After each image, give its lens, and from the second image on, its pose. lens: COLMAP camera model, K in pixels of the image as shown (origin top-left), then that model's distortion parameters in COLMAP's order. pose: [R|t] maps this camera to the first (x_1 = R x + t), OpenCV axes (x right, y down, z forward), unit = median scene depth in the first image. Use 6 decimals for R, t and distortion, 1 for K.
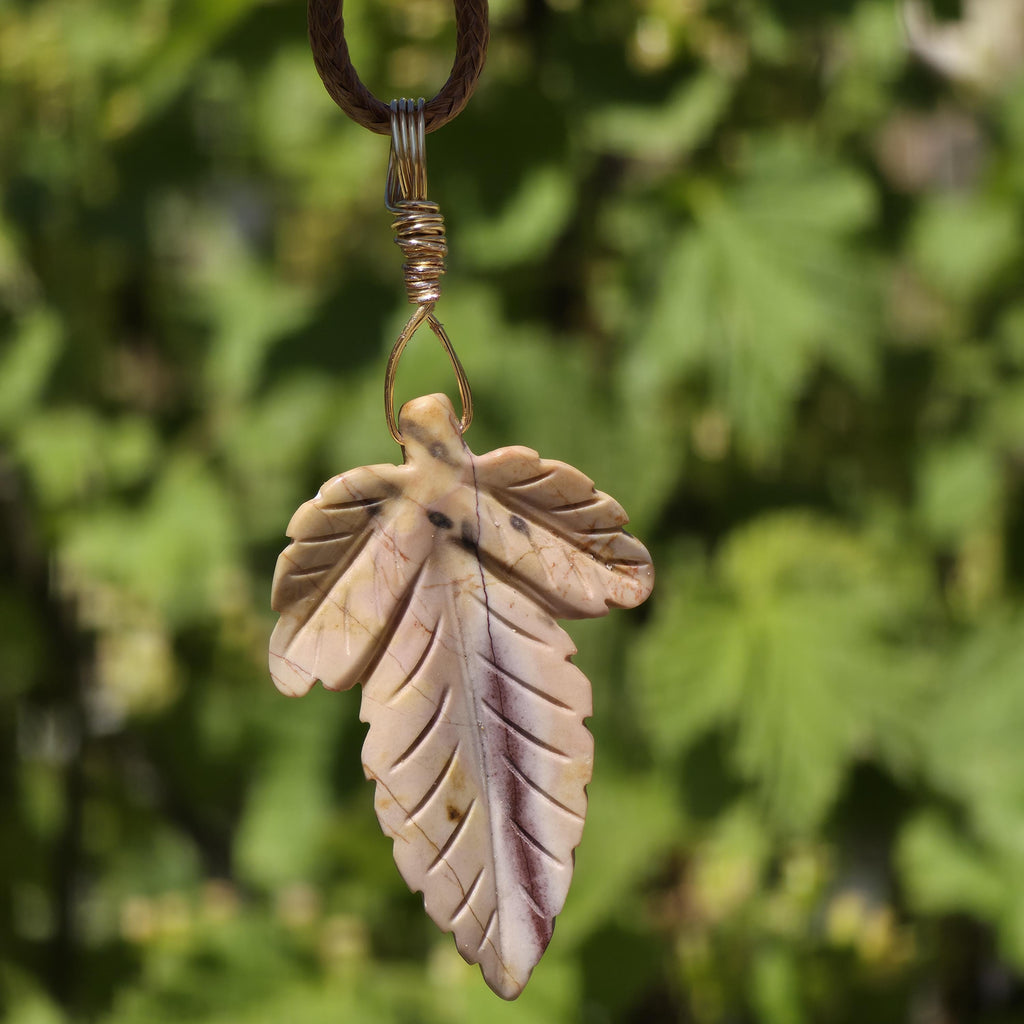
lens RADIAL K [[4511.9, 0, 371.2], [0, 4511.9, 511.2], [0, 0, 1]] dist [0.345350, 0.929686]
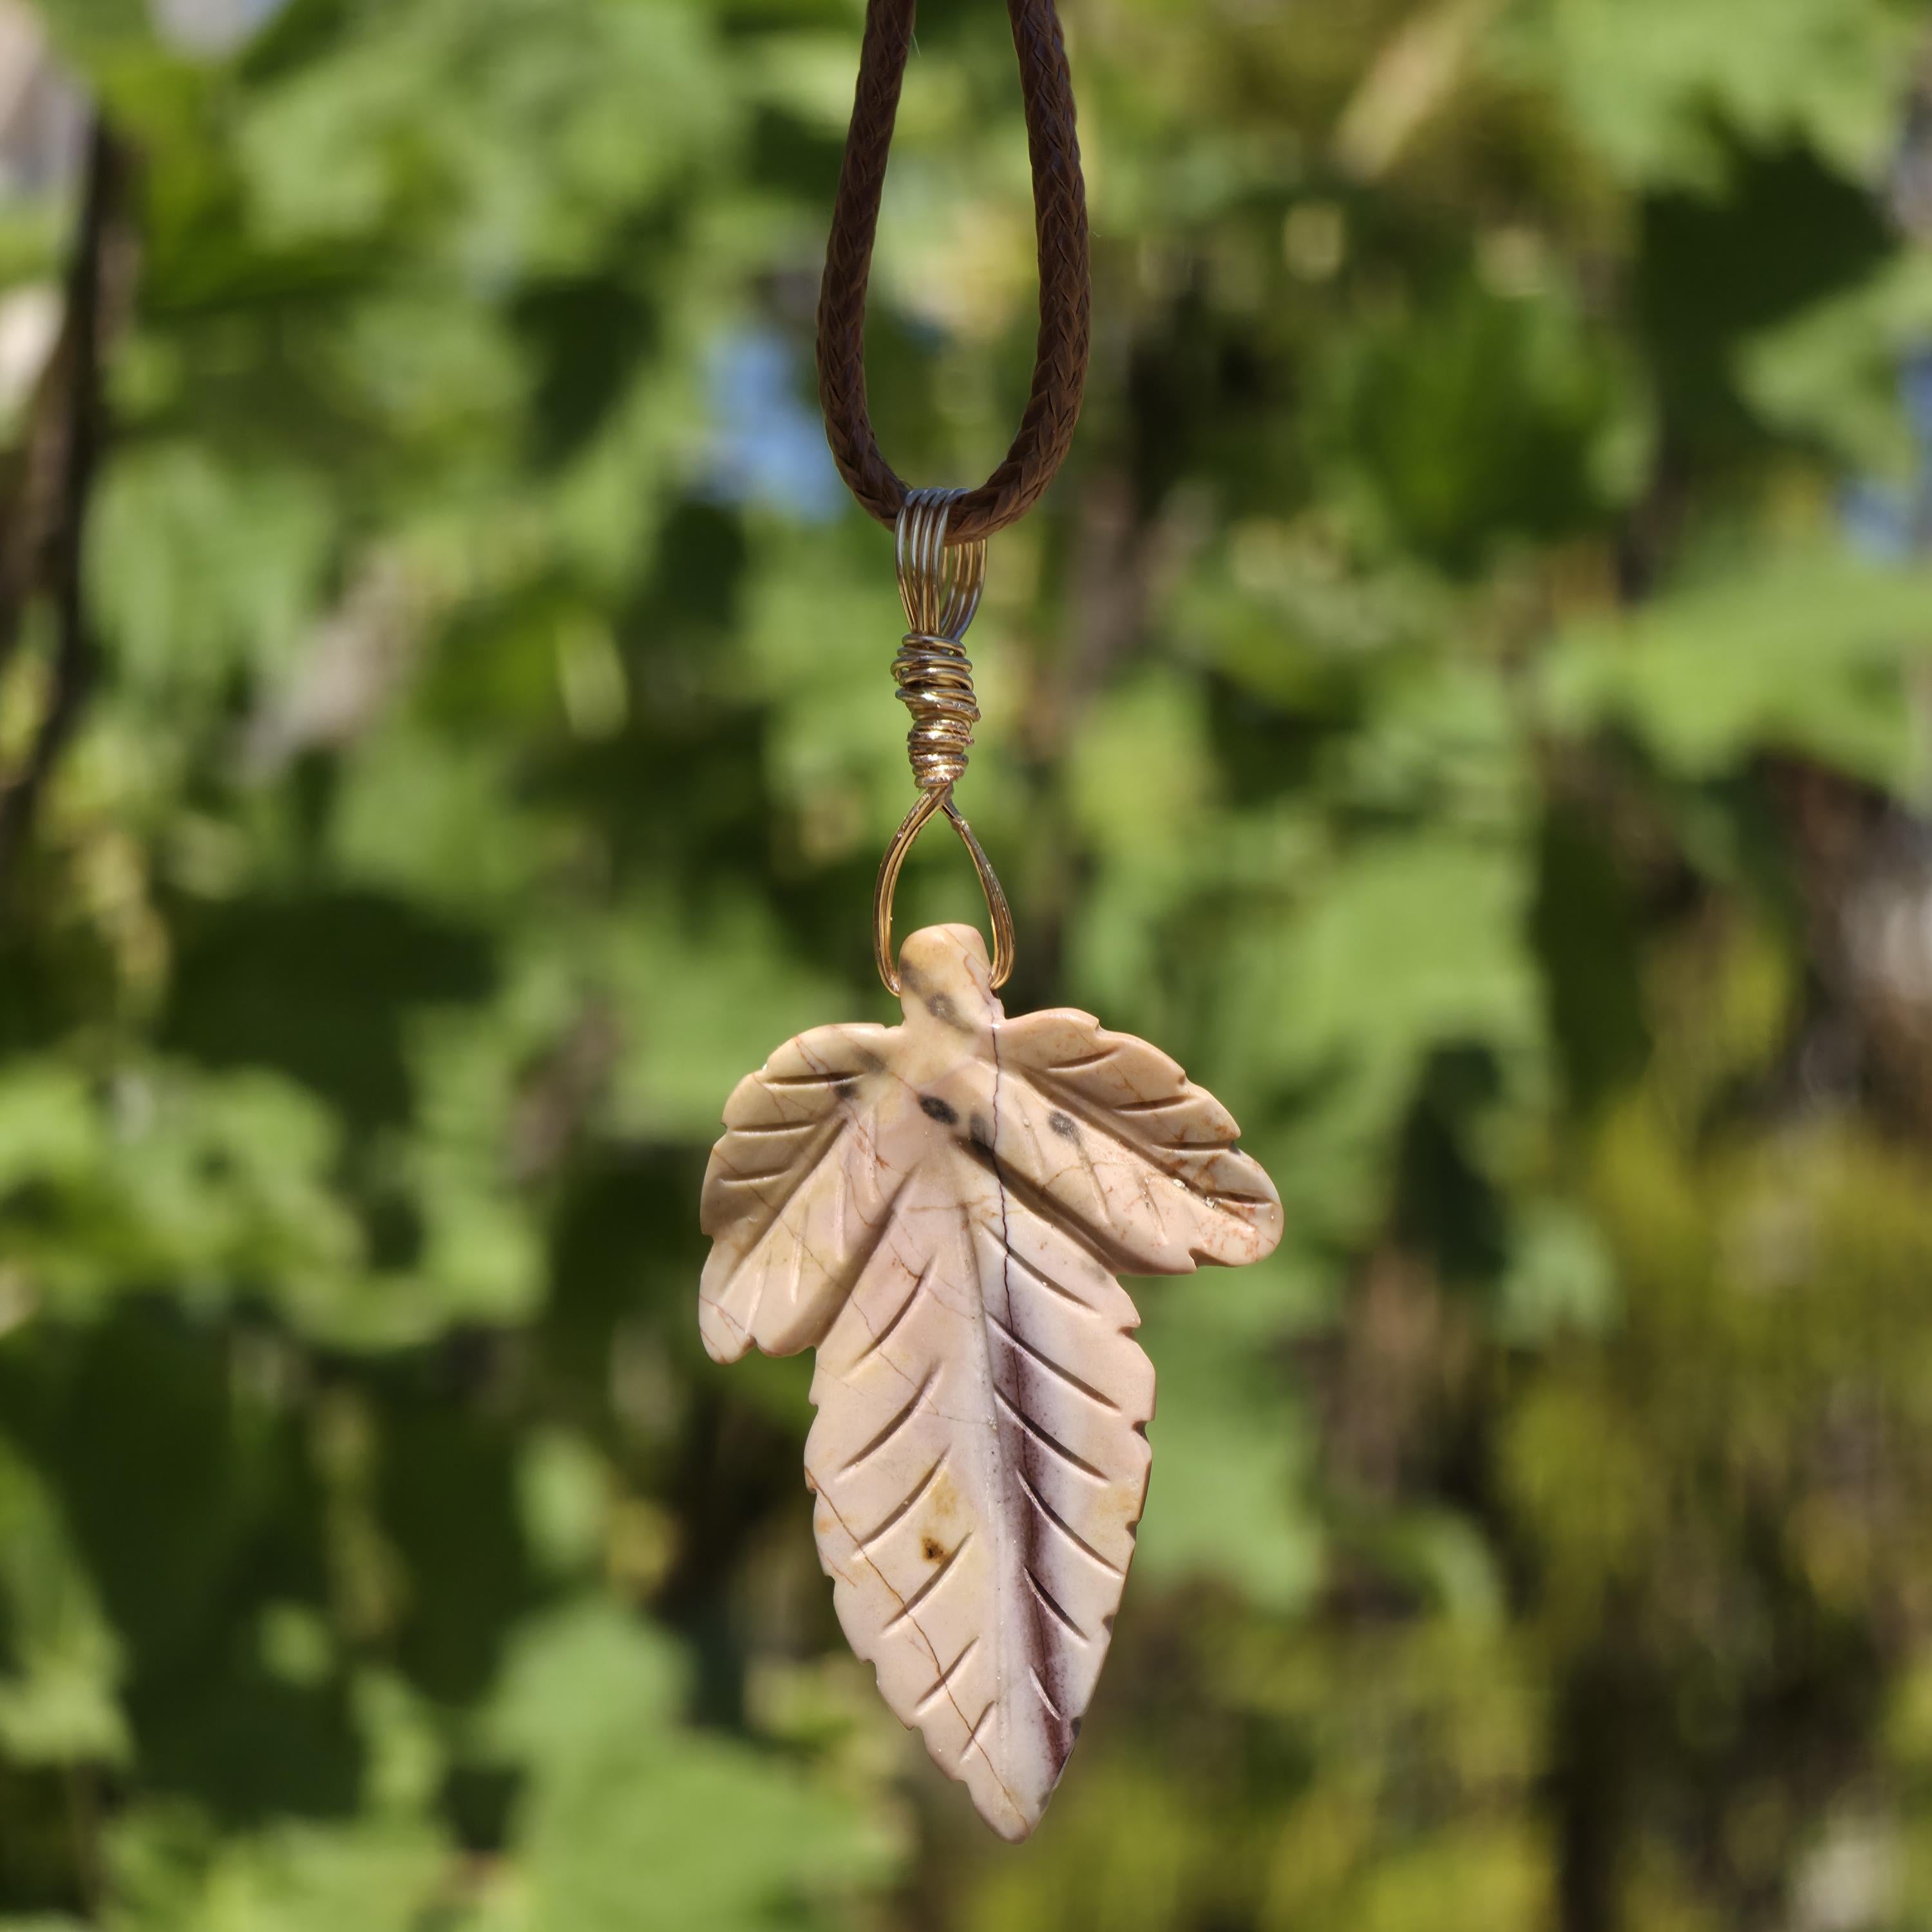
lens RADIAL K [[8512.7, 0, 700.4], [0, 8512.7, 964.5], [0, 0, 1]] dist [0.345350, 0.929686]
pose [[0.932825, 0.044623, -0.357556, 0.433338], [-0.073503, 0.995002, -0.067586, 0.068461], [0.352753, 0.089327, 0.931443, -0.194849]]
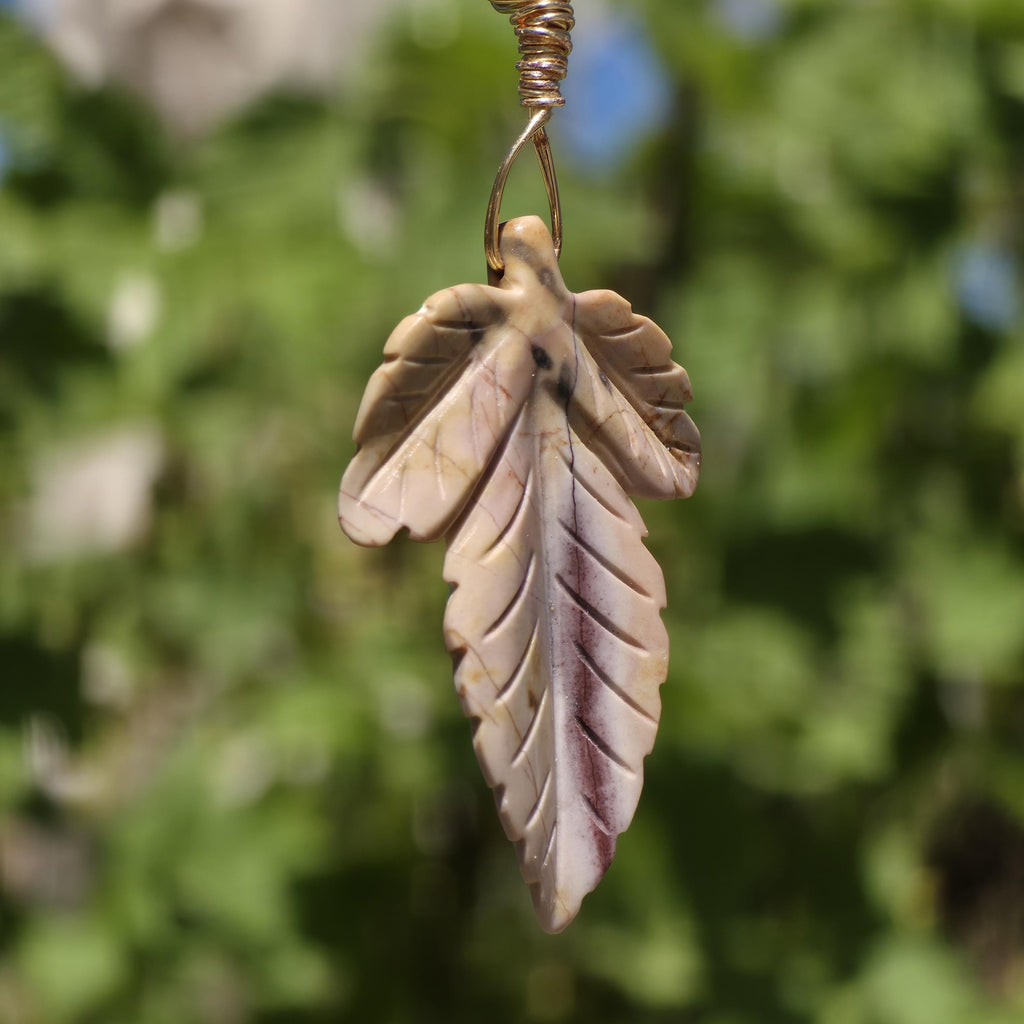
lens RADIAL K [[4511.9, 0, 371.2], [0, 4511.9, 511.2], [0, 0, 1]] dist [0.345350, 0.929686]
pose [[0.880855, 0.116928, 0.458717, -0.402977], [-0.050079, 0.986594, -0.155321, 0.165369], [-0.470729, 0.113843, 0.874902, 0.265825]]
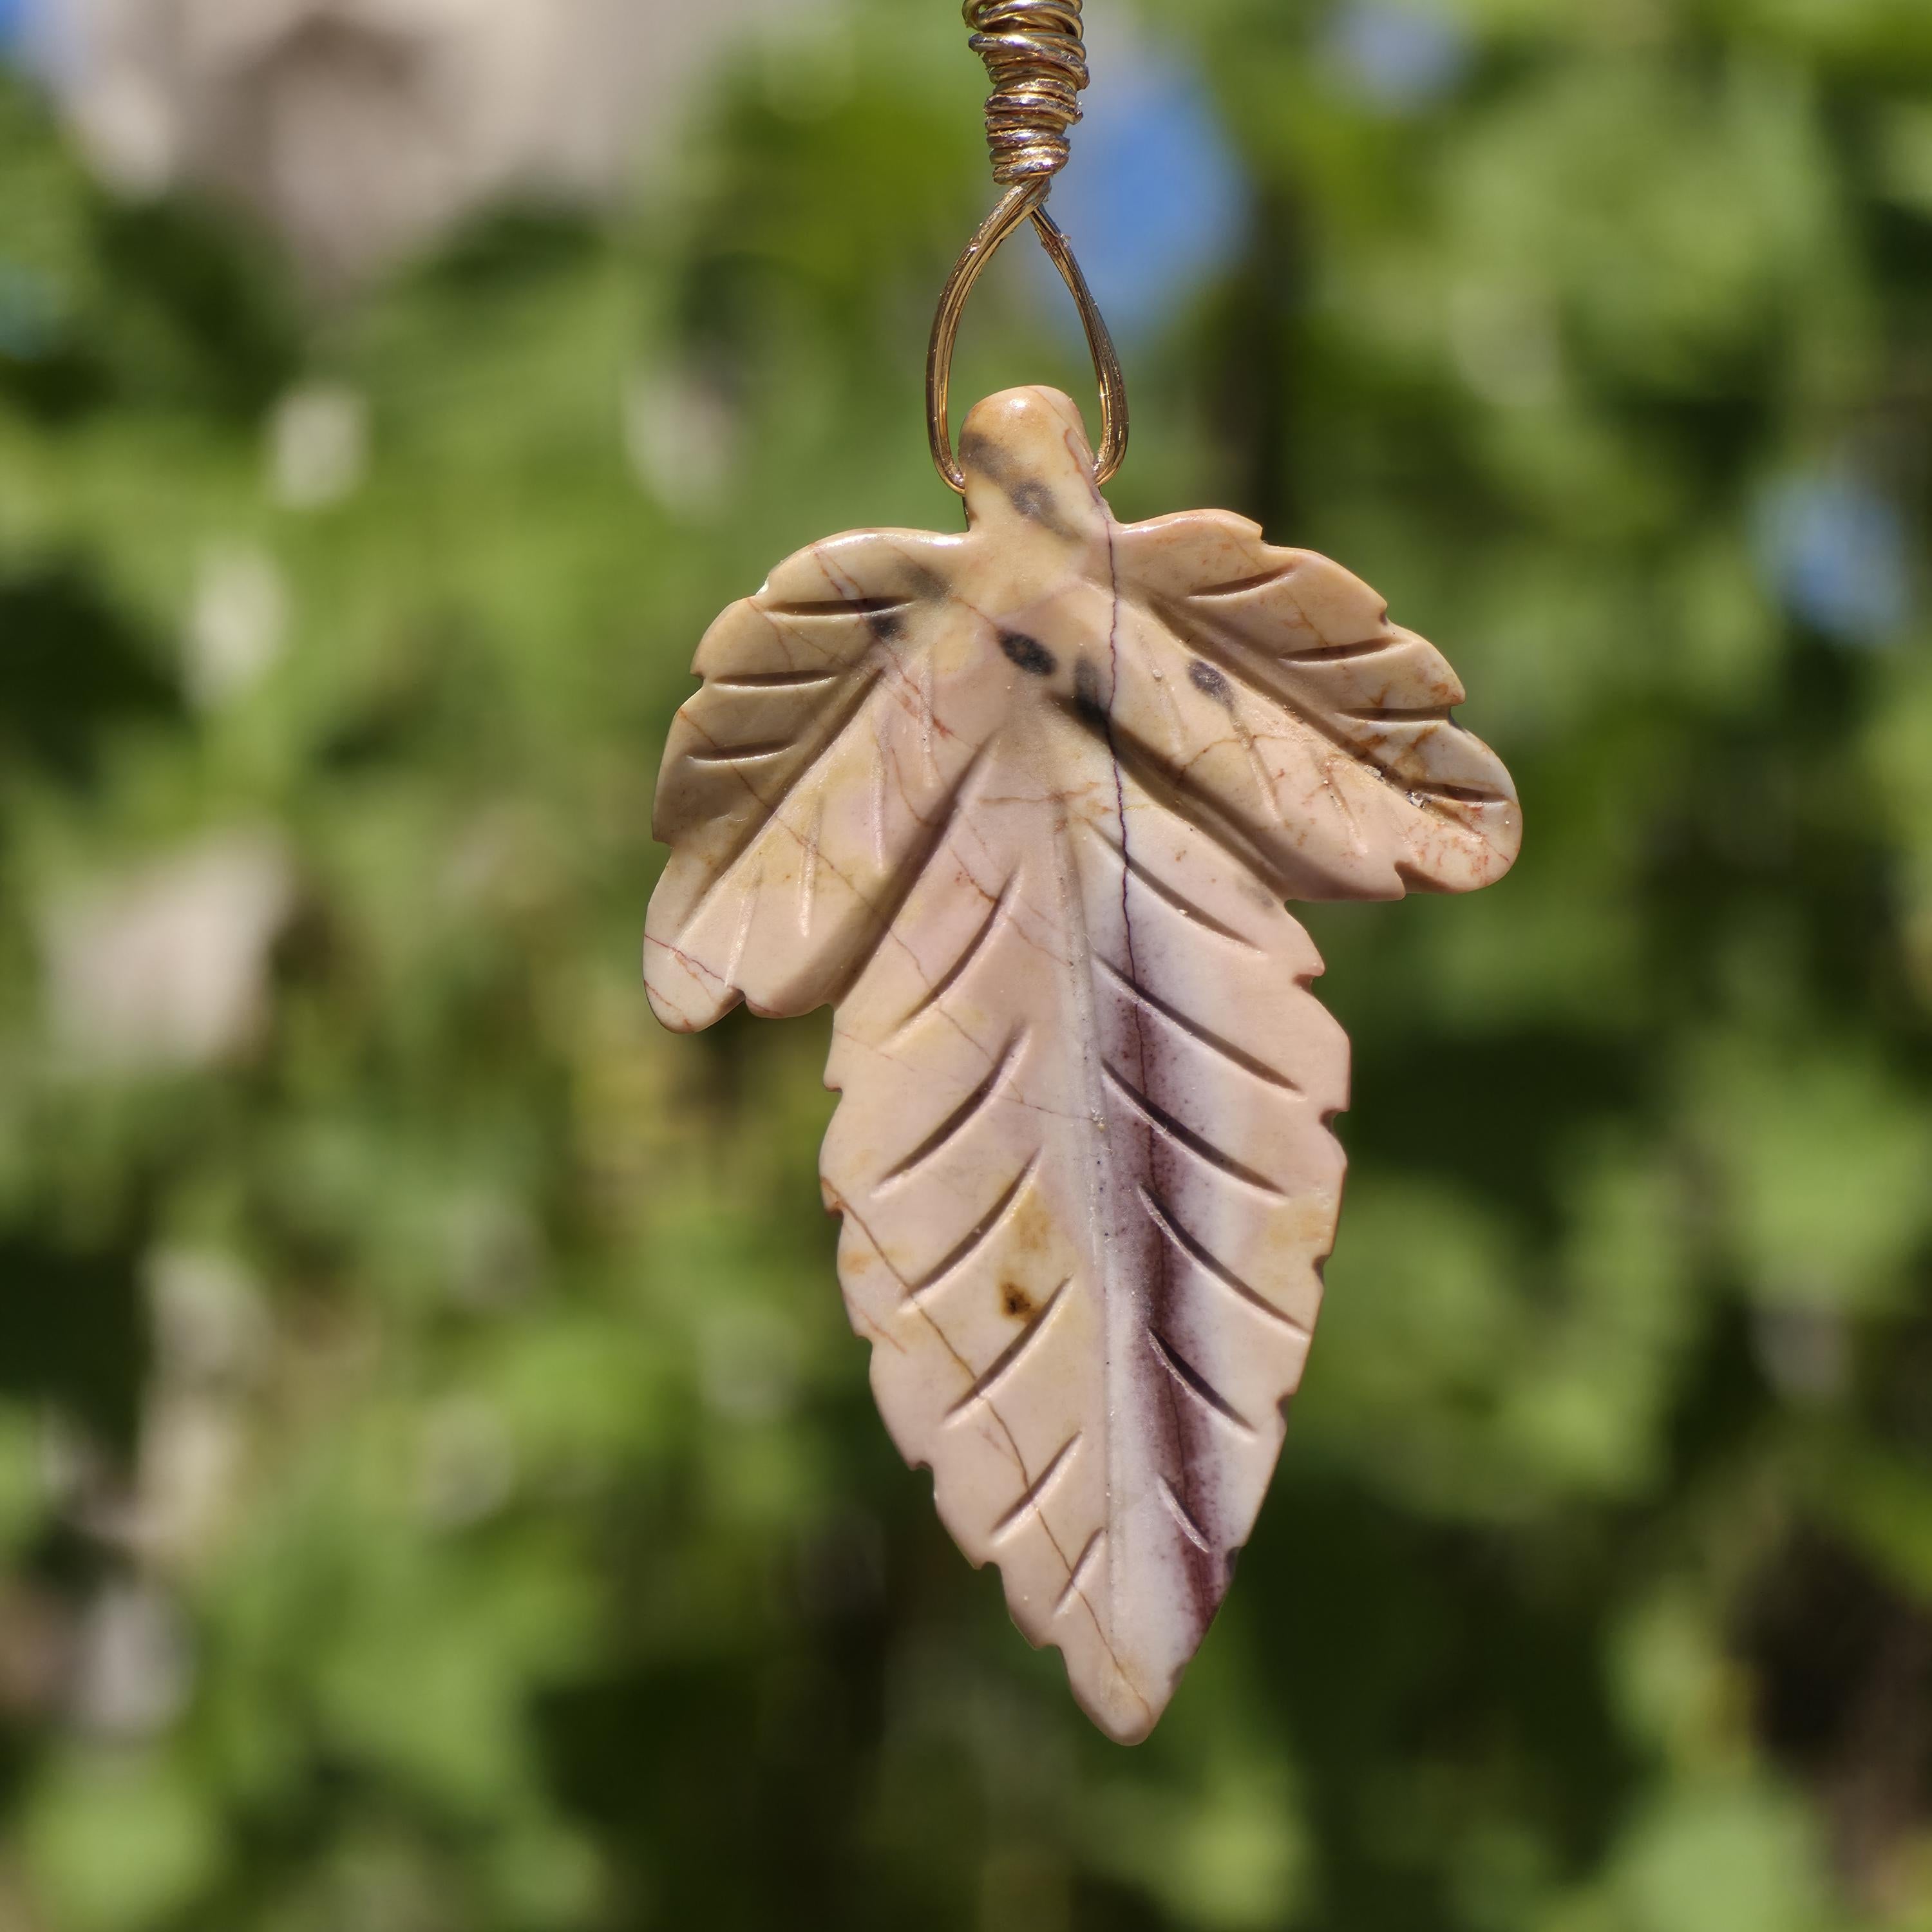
lens RADIAL K [[8512.7, 0, 700.4], [0, 8512.7, 964.5], [0, 0, 1]] dist [0.345350, 0.929686]
pose [[0.980511, 0.046719, -0.190828, 0.147482], [-0.074272, 0.987378, -0.139890, 0.154611], [0.181884, 0.151337, 0.971604, 0.166261]]
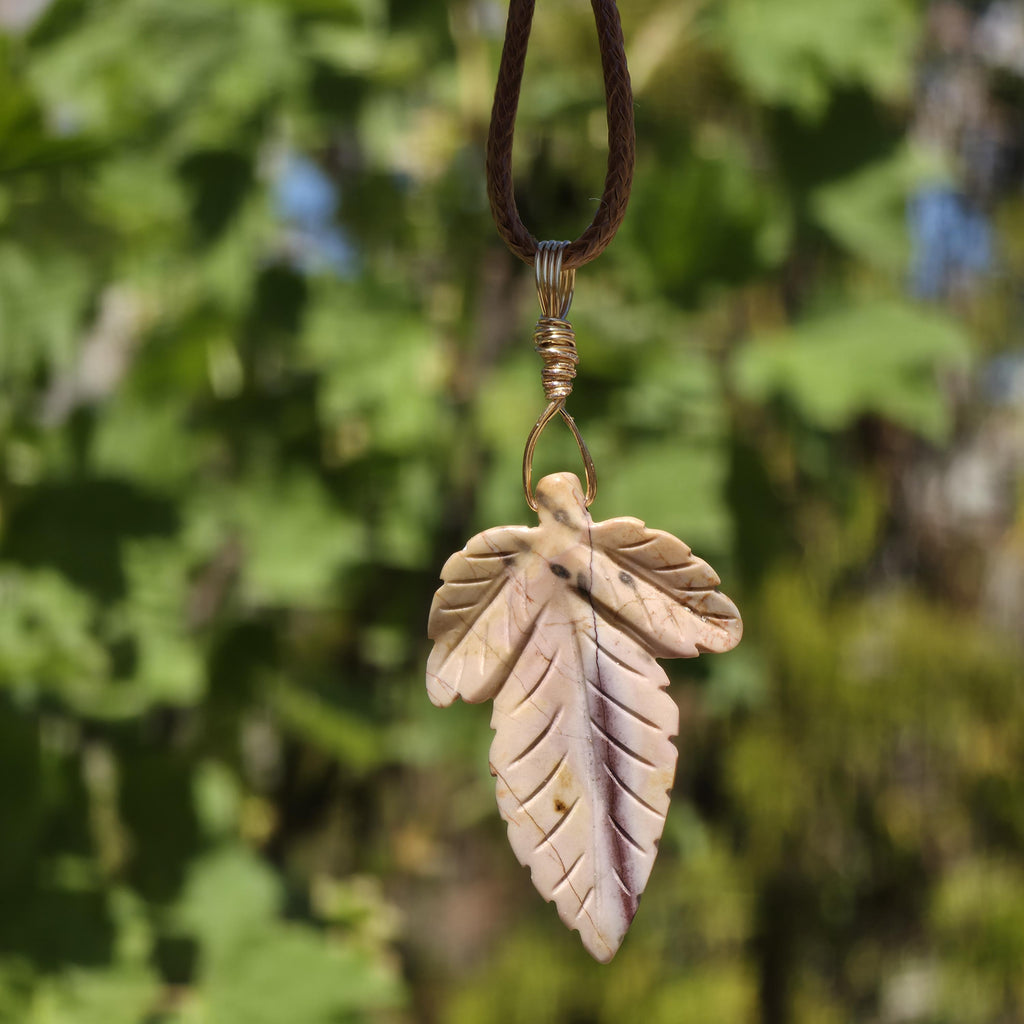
lens RADIAL K [[4511.9, 0, 371.2], [0, 4511.9, 511.2], [0, 0, 1]] dist [0.345350, 0.929686]
pose [[0.966596, 0.035772, -0.253796, 0.282317], [-0.059796, 0.994361, -0.087586, 0.098410], [0.249232, 0.099836, 0.963284, -0.226320]]
